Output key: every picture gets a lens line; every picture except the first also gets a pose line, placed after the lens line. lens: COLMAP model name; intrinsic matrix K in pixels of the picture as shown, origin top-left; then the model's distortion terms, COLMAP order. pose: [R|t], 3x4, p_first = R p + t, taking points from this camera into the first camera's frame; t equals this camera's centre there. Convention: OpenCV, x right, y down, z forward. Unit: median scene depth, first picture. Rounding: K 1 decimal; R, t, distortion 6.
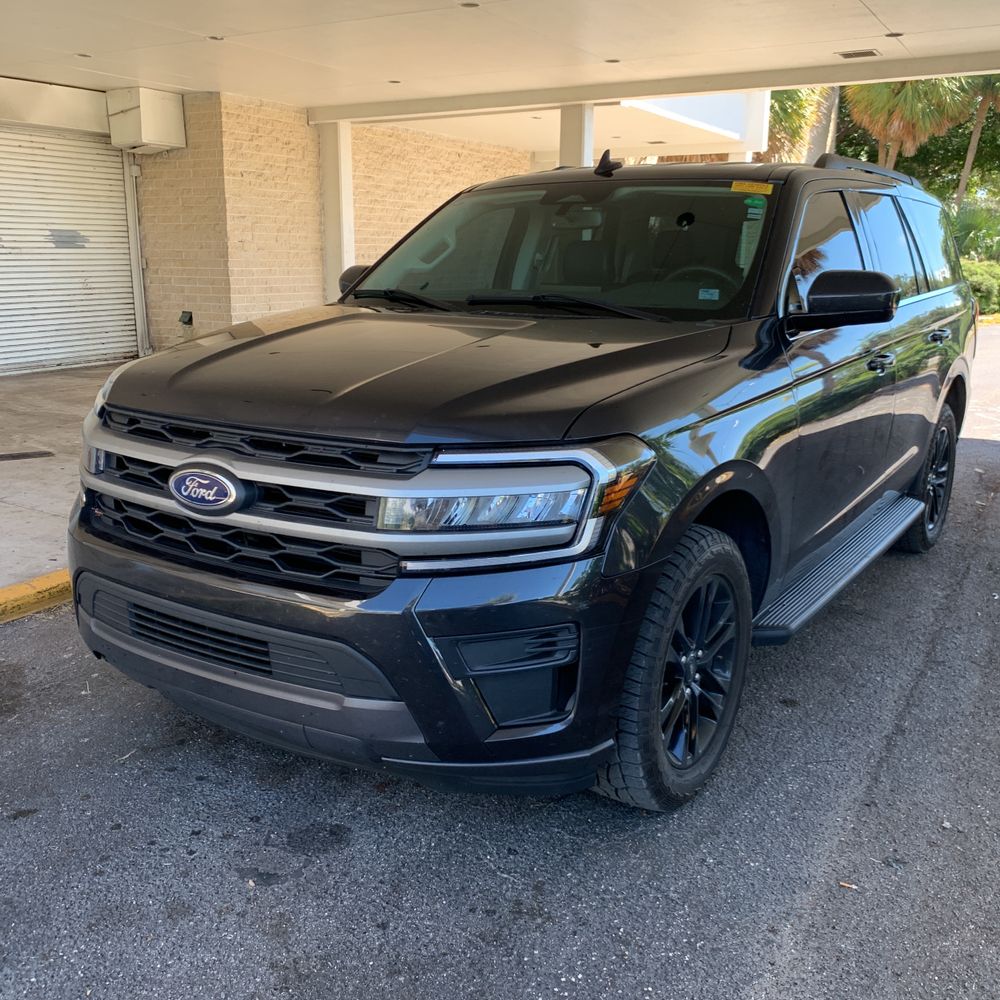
lens RADIAL K [[1019.6, 0, 480.0], [0, 1019.6, 485.2], [0, 0, 1]] dist [0.076138, -0.147780]
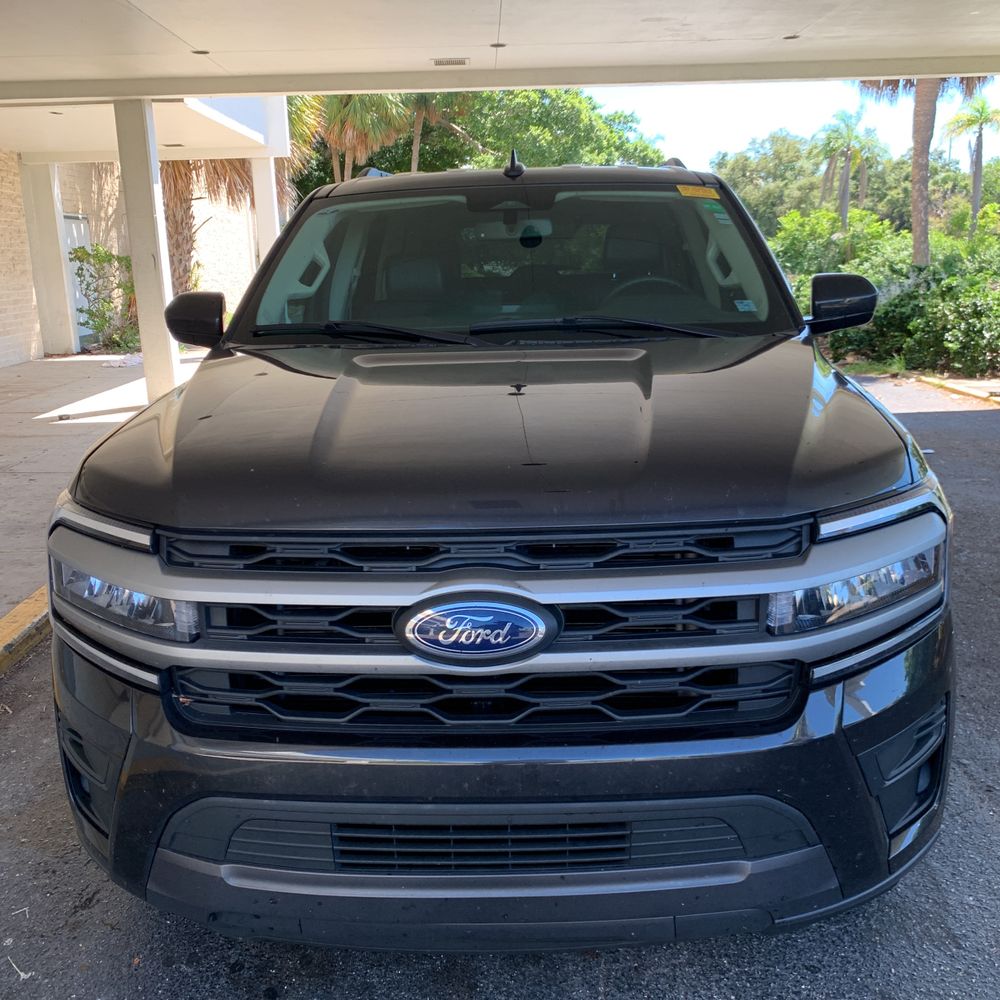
lens RADIAL K [[1024.9, 0, 505.7], [0, 1024.9, 502.0], [0, 0, 1]] dist [0.070526, -0.135269]
pose [[0.849019, -0.151271, 0.506245, -0.574005], [0.148101, 0.987864, 0.046805, -0.107308], [-0.507181, 0.035237, 0.861119, 0.387253]]
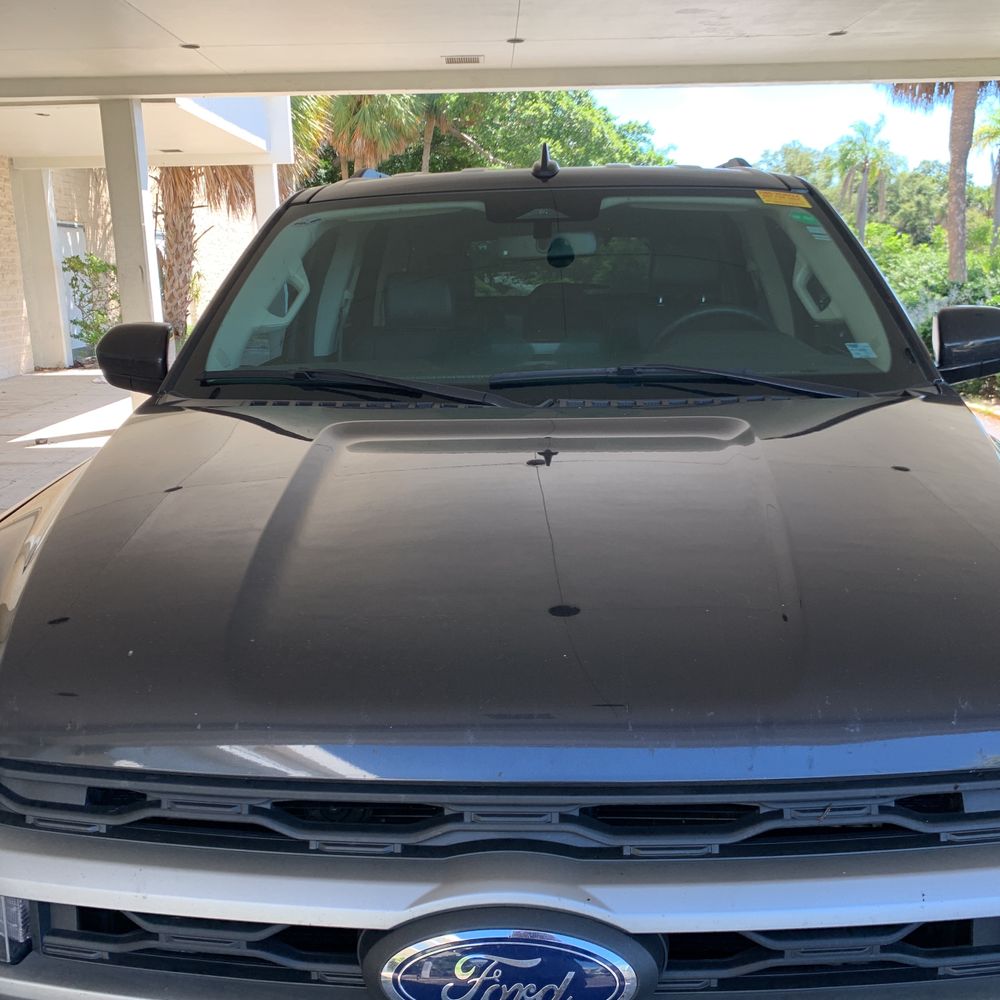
lens RADIAL K [[1024.9, 0, 505.7], [0, 1024.9, 502.0], [0, 0, 1]] dist [0.070526, -0.135269]
pose [[0.853851, -0.139033, 0.501606, -0.427455], [0.139805, 0.989514, 0.036289, -0.179058], [-0.501392, 0.039141, 0.864335, 0.650305]]
